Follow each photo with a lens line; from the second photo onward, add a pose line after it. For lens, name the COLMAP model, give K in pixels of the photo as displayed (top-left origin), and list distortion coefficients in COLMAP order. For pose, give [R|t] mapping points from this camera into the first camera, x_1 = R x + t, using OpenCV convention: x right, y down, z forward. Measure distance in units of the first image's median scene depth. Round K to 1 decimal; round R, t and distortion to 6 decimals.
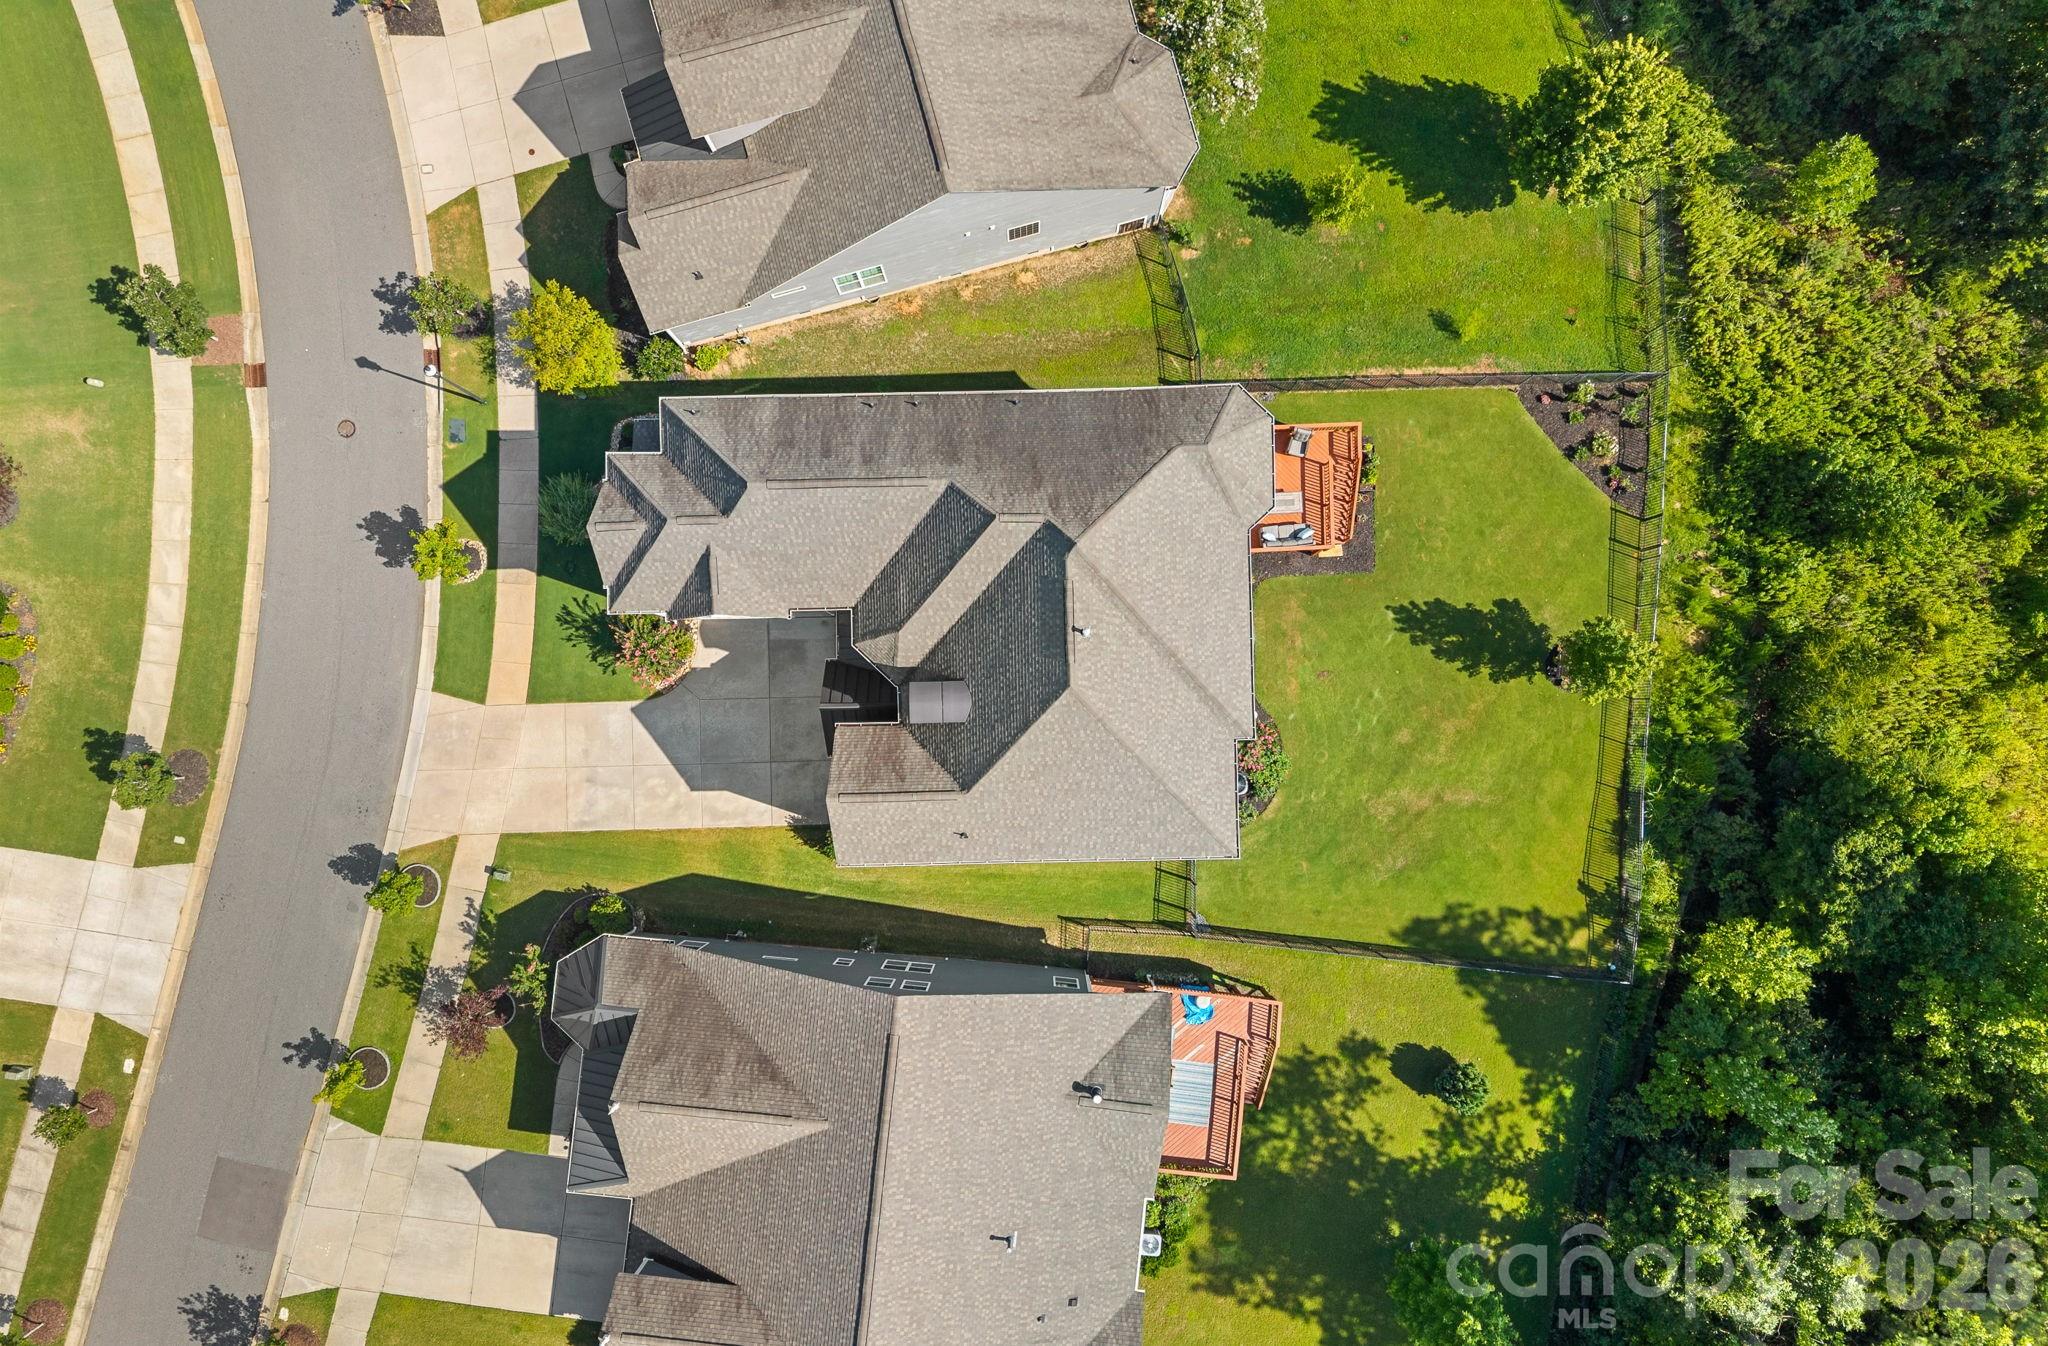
lens RADIAL K [[1557.2, 0, 1024.0], [0, 1557.2, 673.0], [0, 0, 1]] dist [0.001871, 0.001498]
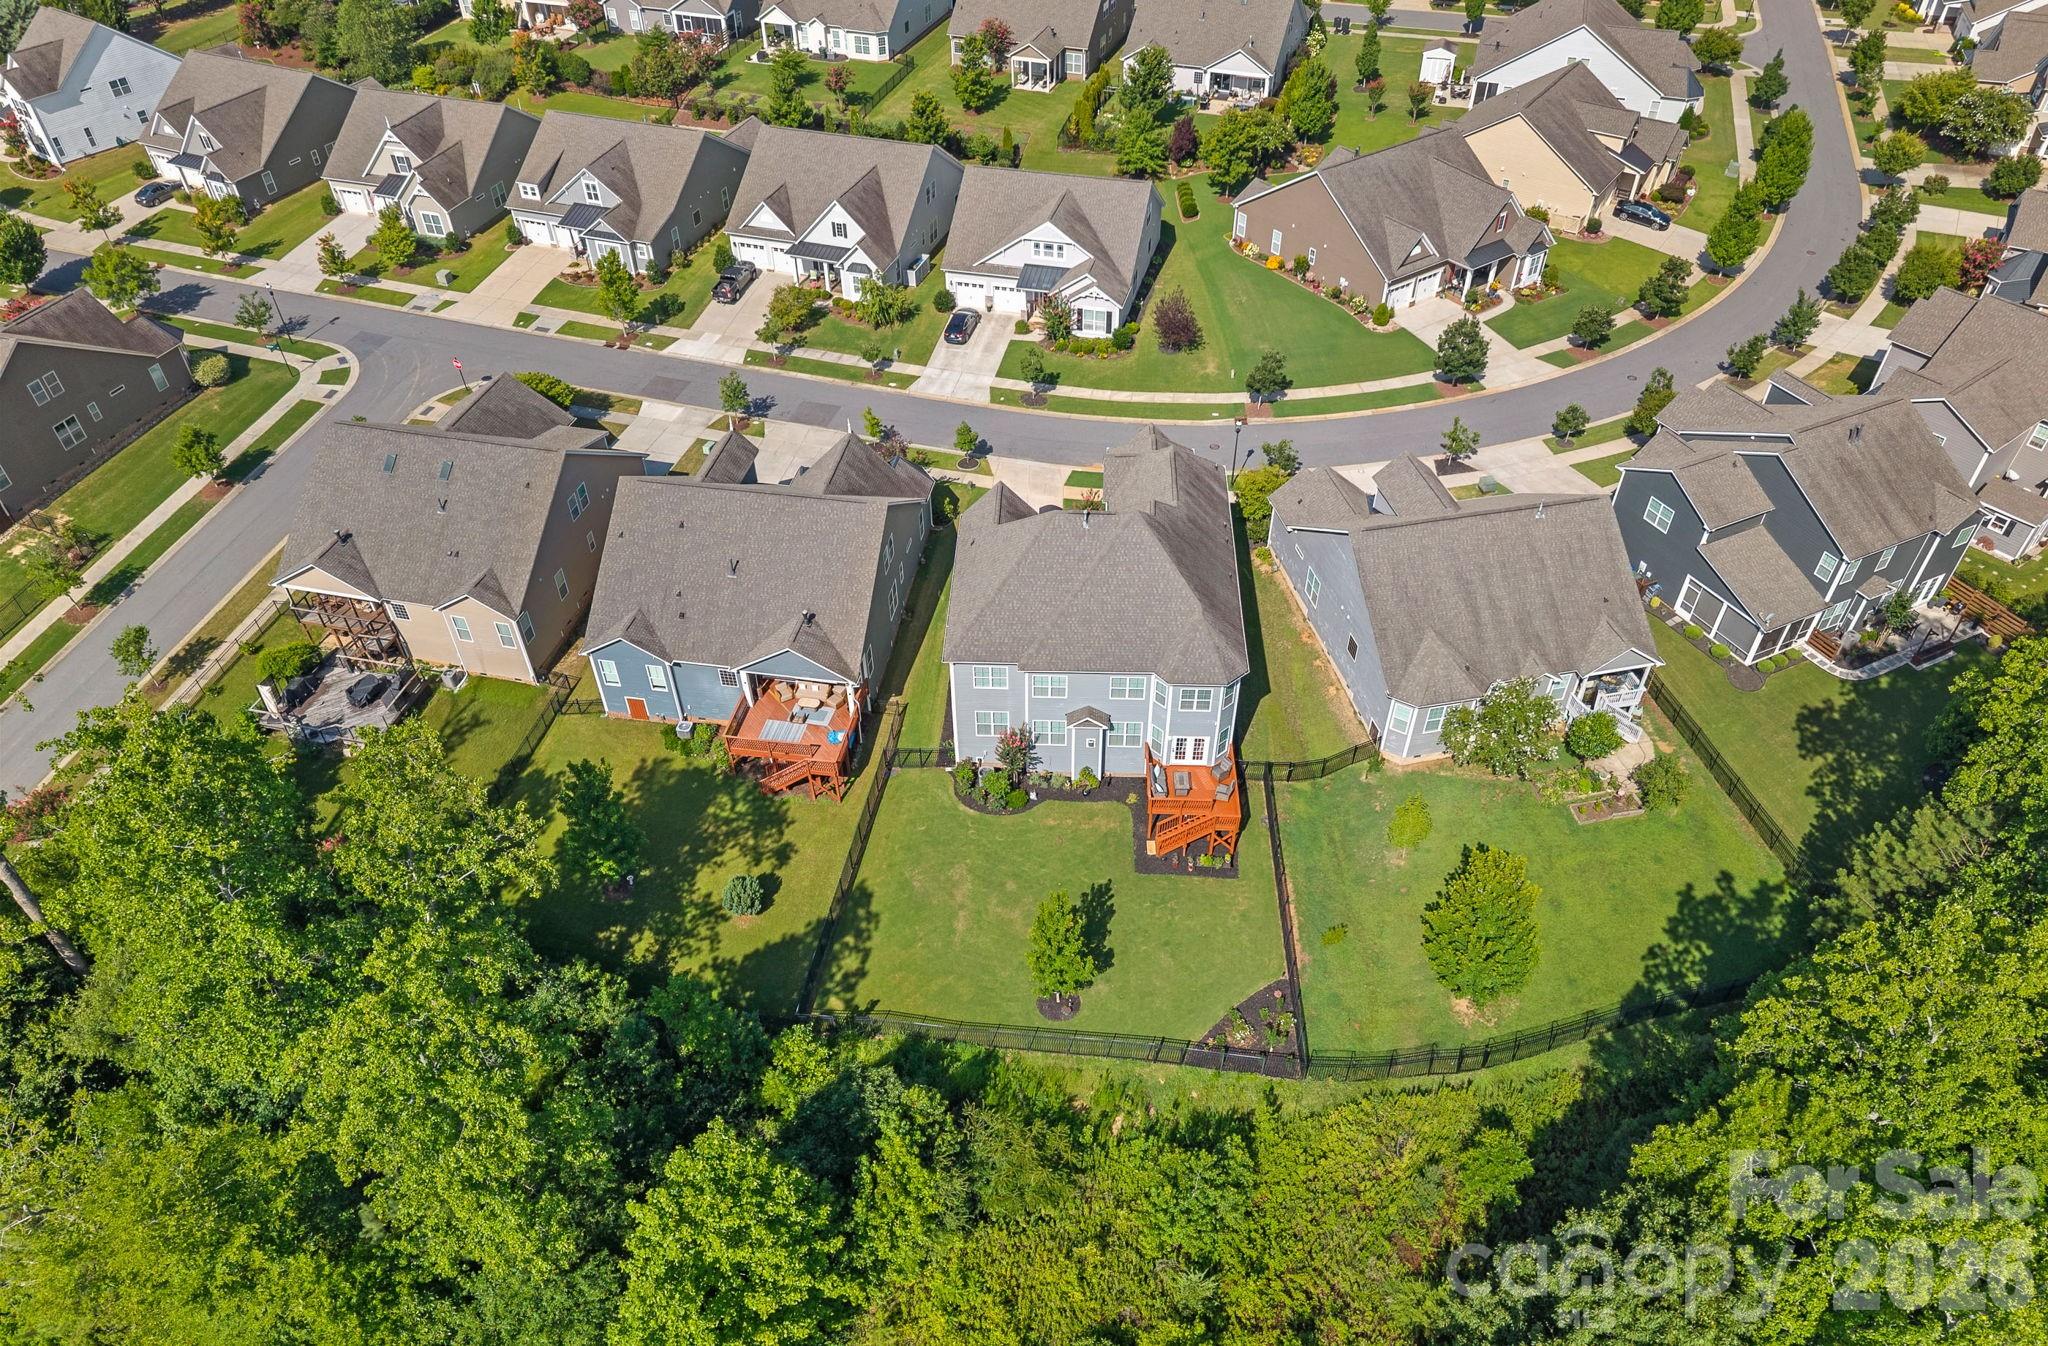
lens RADIAL K [[1557.2, 0, 1024.0], [0, 1557.2, 673.0], [0, 0, 1]] dist [0.001871, 0.001498]
pose [[-0.062373, 0.625931, -0.777380, 1.162138], [-0.997746, -0.019775, 0.064131, -0.051643], [0.024769, 0.779627, 0.625754, 0.033982]]
